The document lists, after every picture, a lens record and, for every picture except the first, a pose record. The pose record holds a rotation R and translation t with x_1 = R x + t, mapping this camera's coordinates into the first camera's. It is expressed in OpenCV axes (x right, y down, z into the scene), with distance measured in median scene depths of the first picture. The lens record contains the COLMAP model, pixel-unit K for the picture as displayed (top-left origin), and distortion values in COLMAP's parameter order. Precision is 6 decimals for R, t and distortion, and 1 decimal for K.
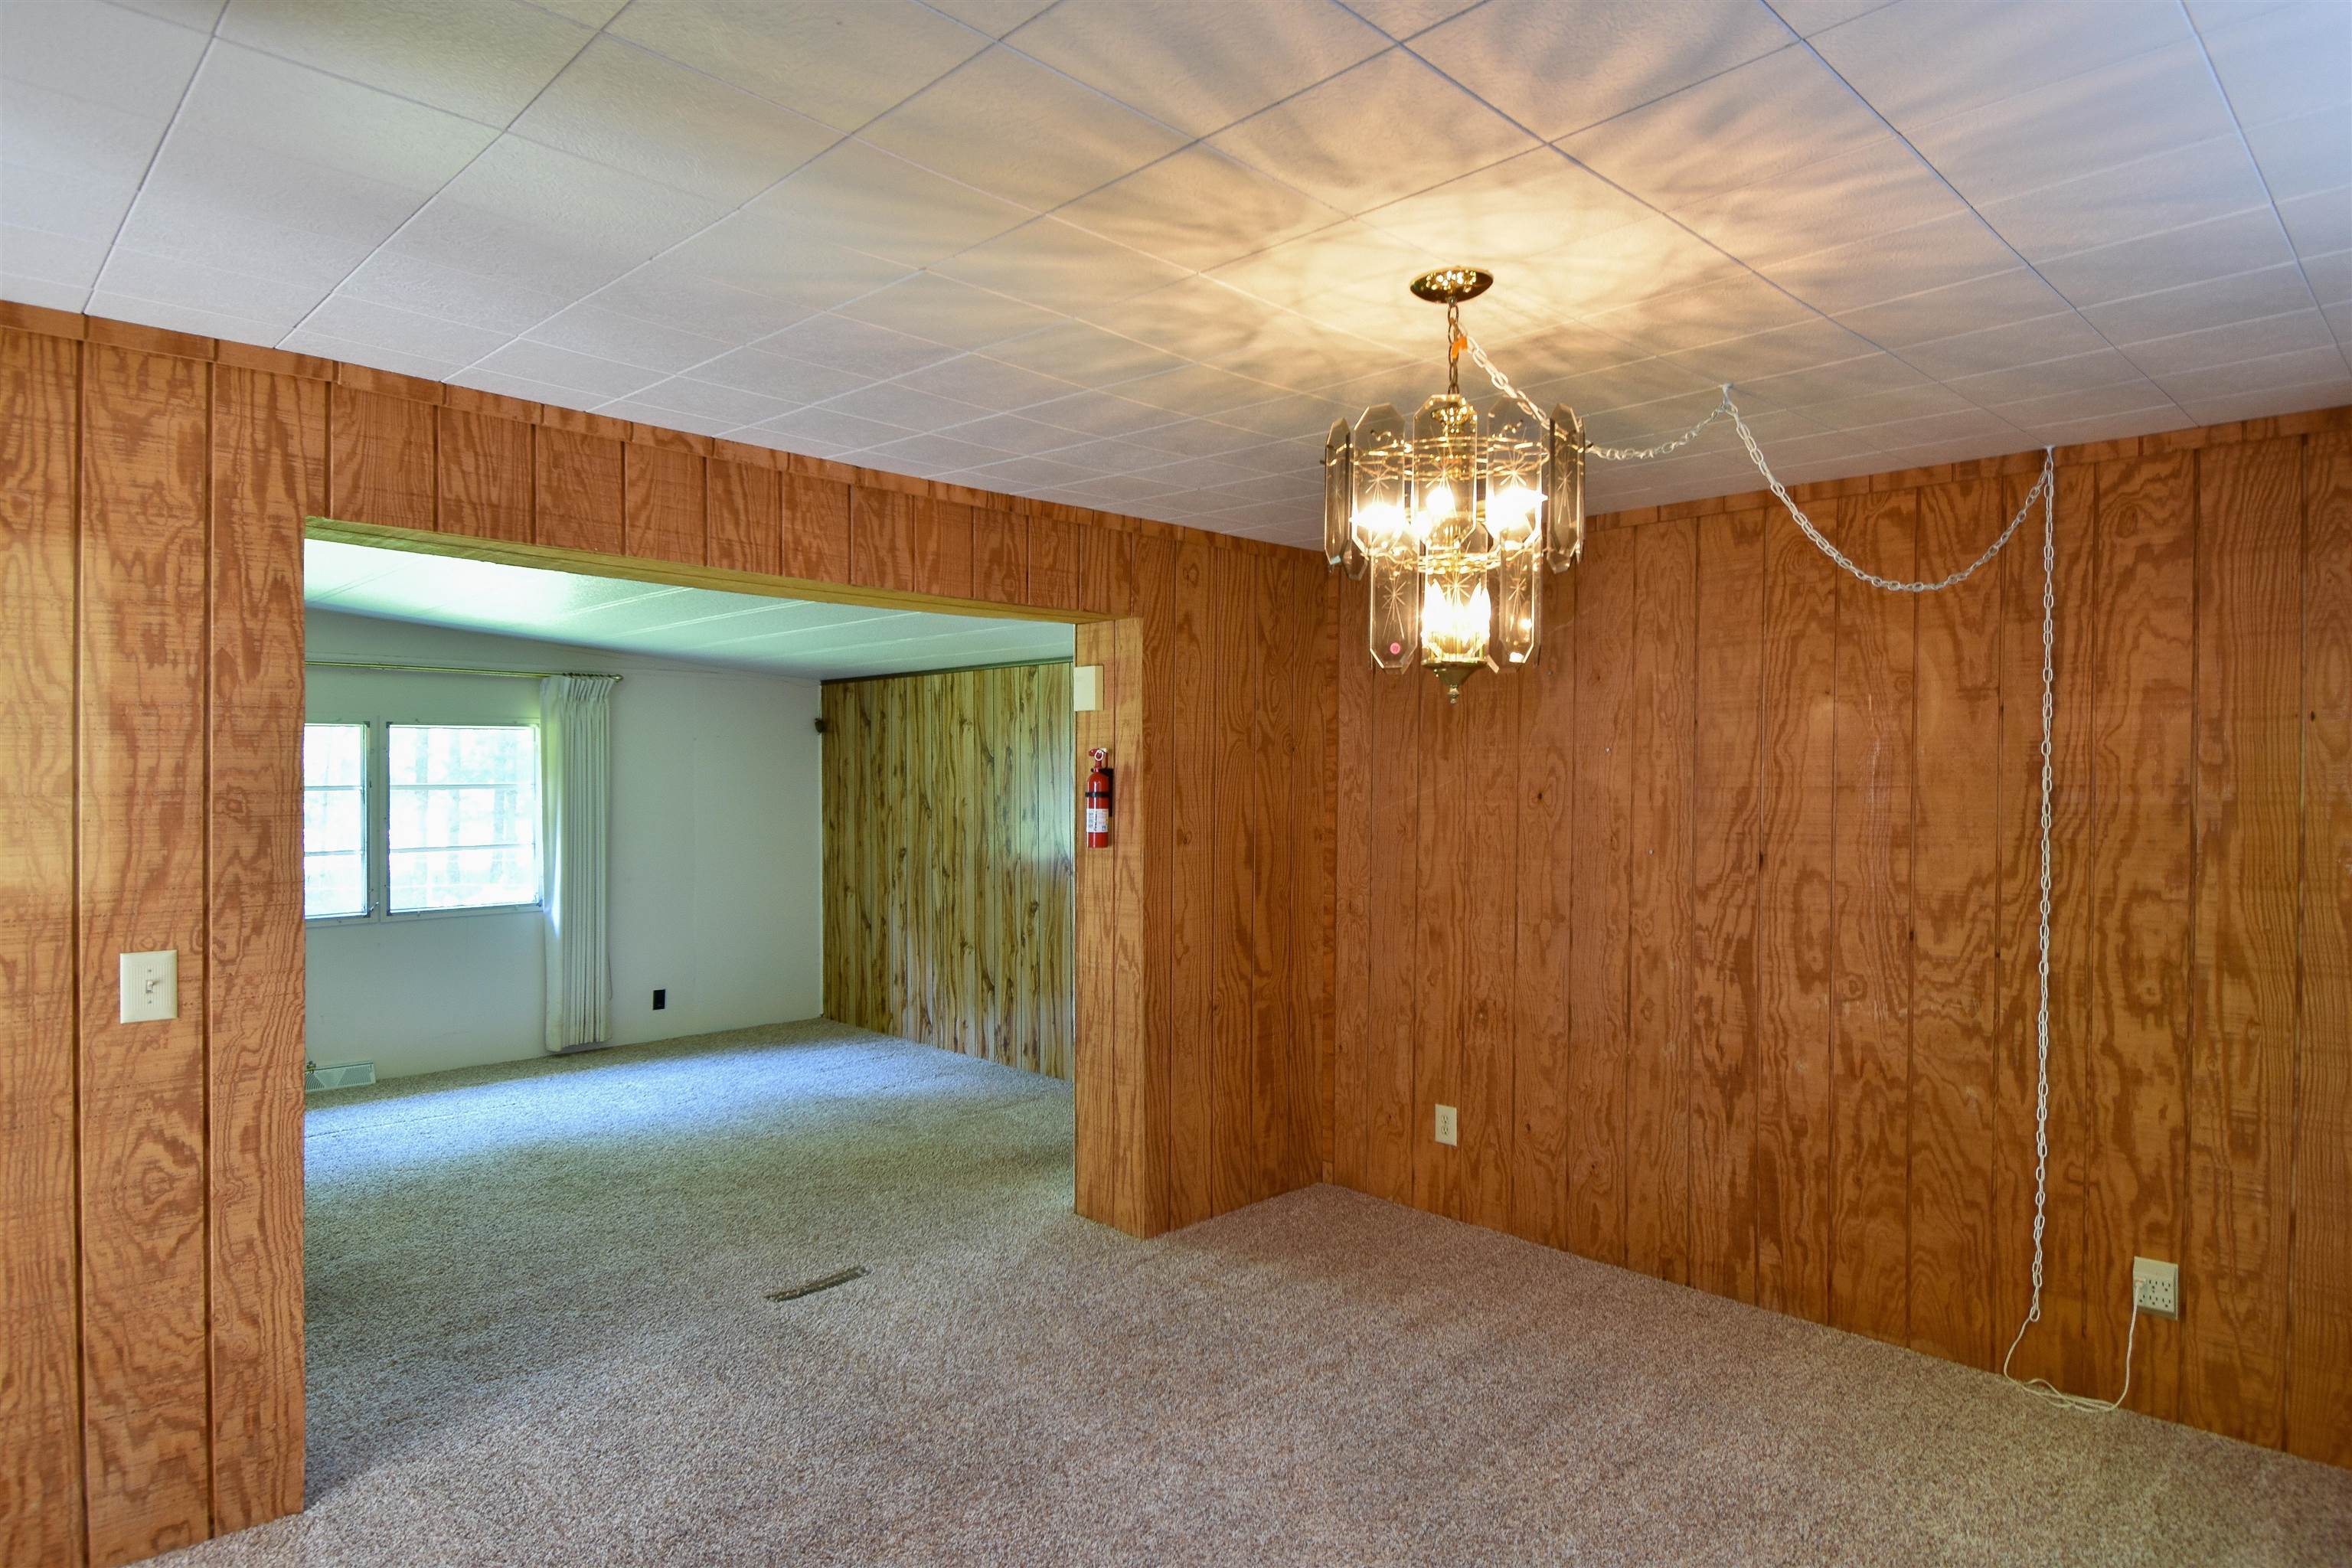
lens RADIAL K [[1325.4, 0, 1191.0], [0, 1325.4, 783.7], [0, 0, 1]] dist [0.016600, -0.027107]
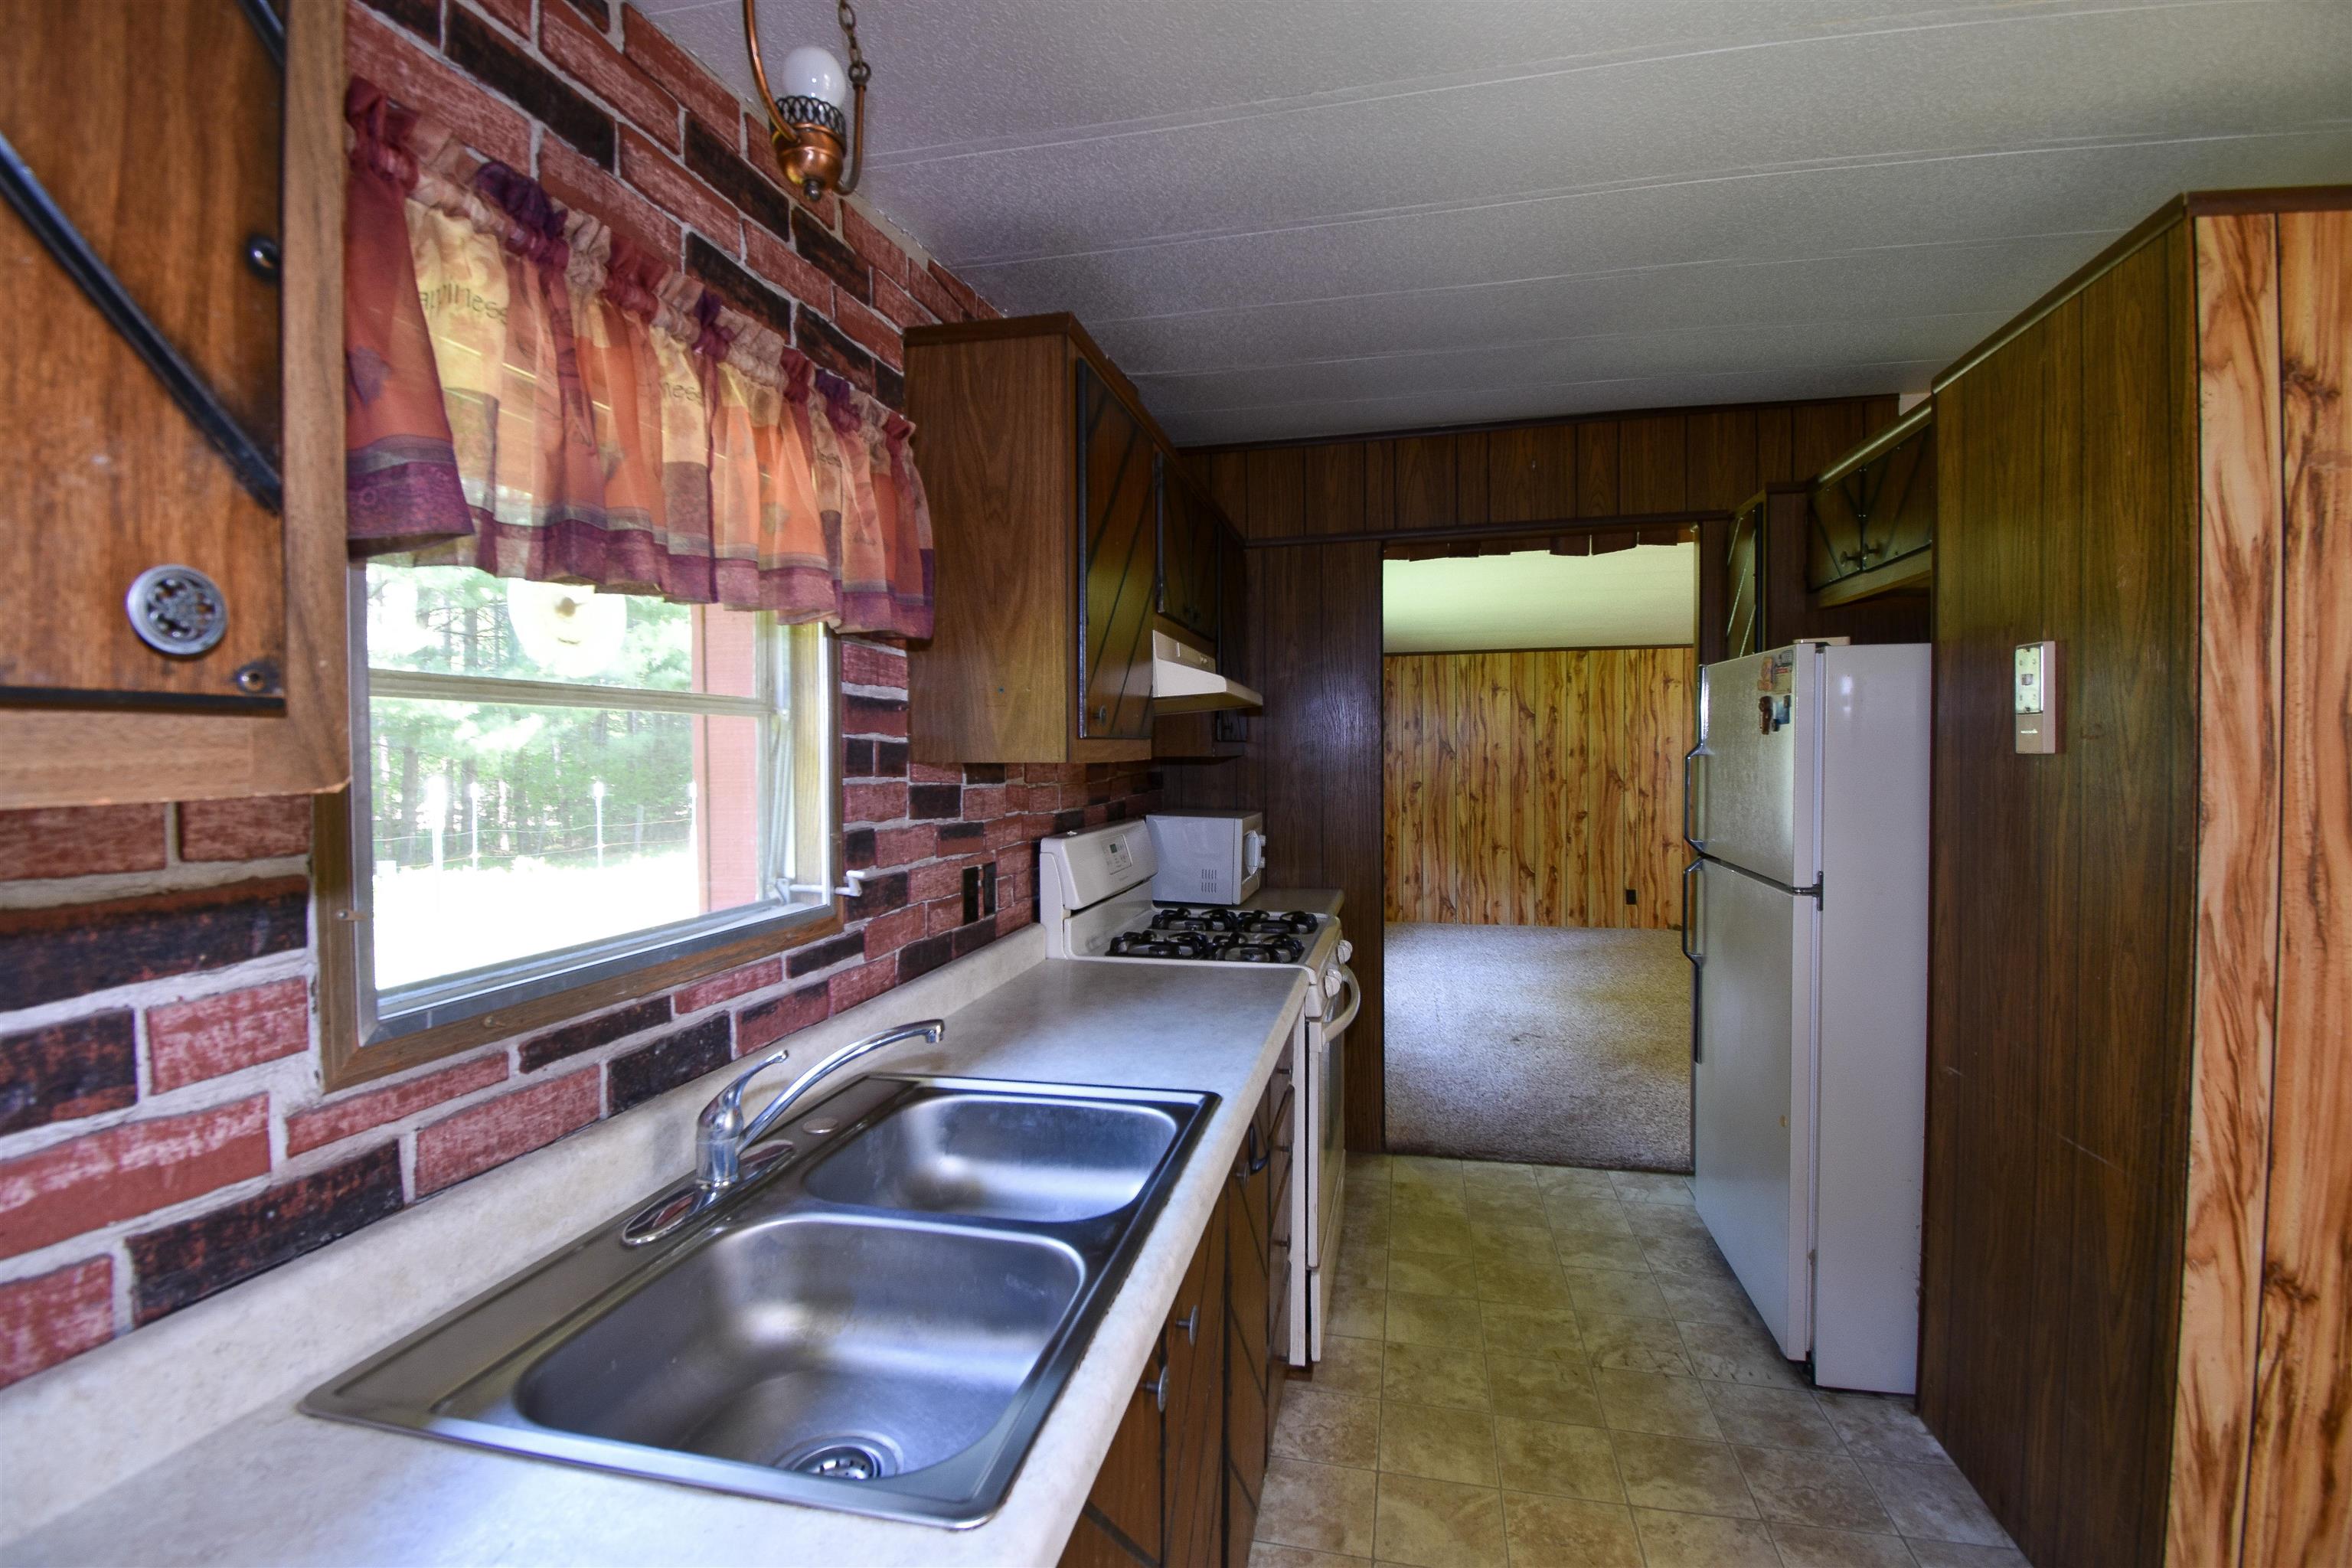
lens RADIAL K [[1037.0, 0, 1176.0], [0, 1037.0, 779.8], [0, 0, 1]] dist [0.001761, -0.014966]
pose [[0.843548, -0.026434, 0.536403, -1.691883], [0.015658, 0.999574, 0.024634, 0.027793], [-0.536825, -0.012381, 0.843603, 0.413566]]
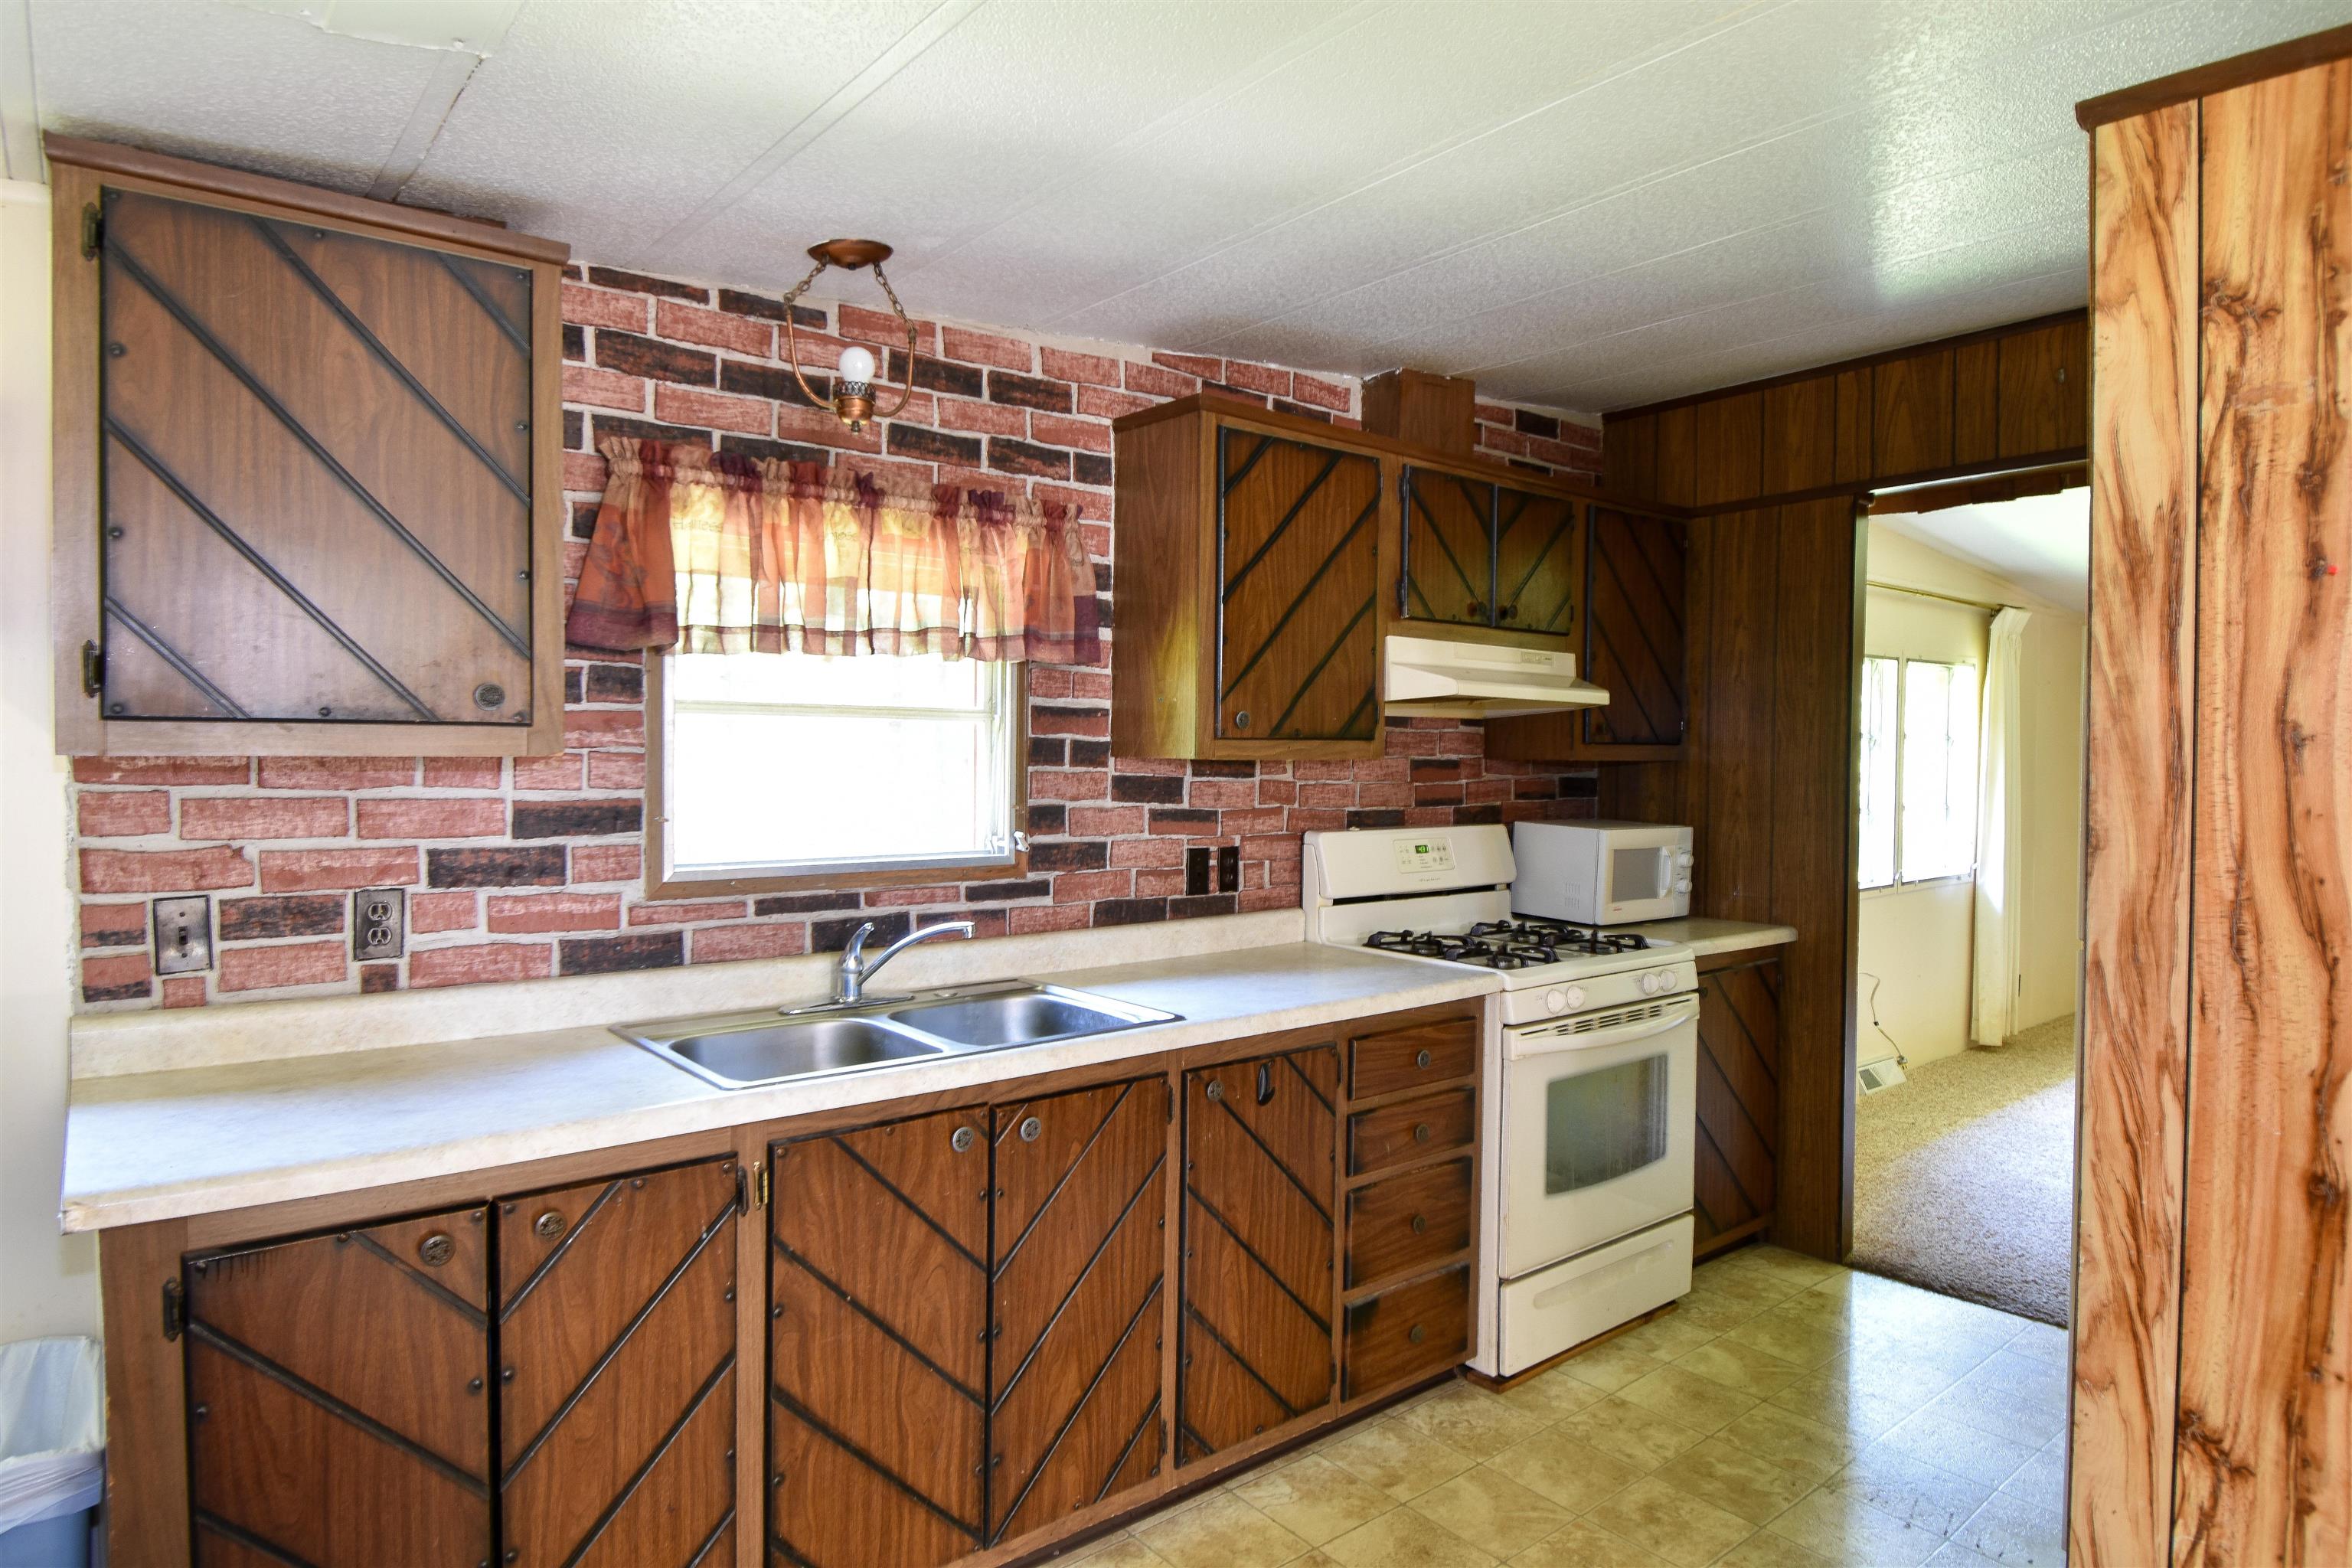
lens RADIAL K [[1325.4, 0, 1183.9], [0, 1325.4, 783.8], [0, 0, 1]] dist [0.016600, -0.027107]
pose [[0.995530, 0.006201, -0.094243, -1.460028], [-0.004654, 0.999851, 0.016629, 0.031722], [0.094332, -0.016116, 0.995410, 0.150003]]
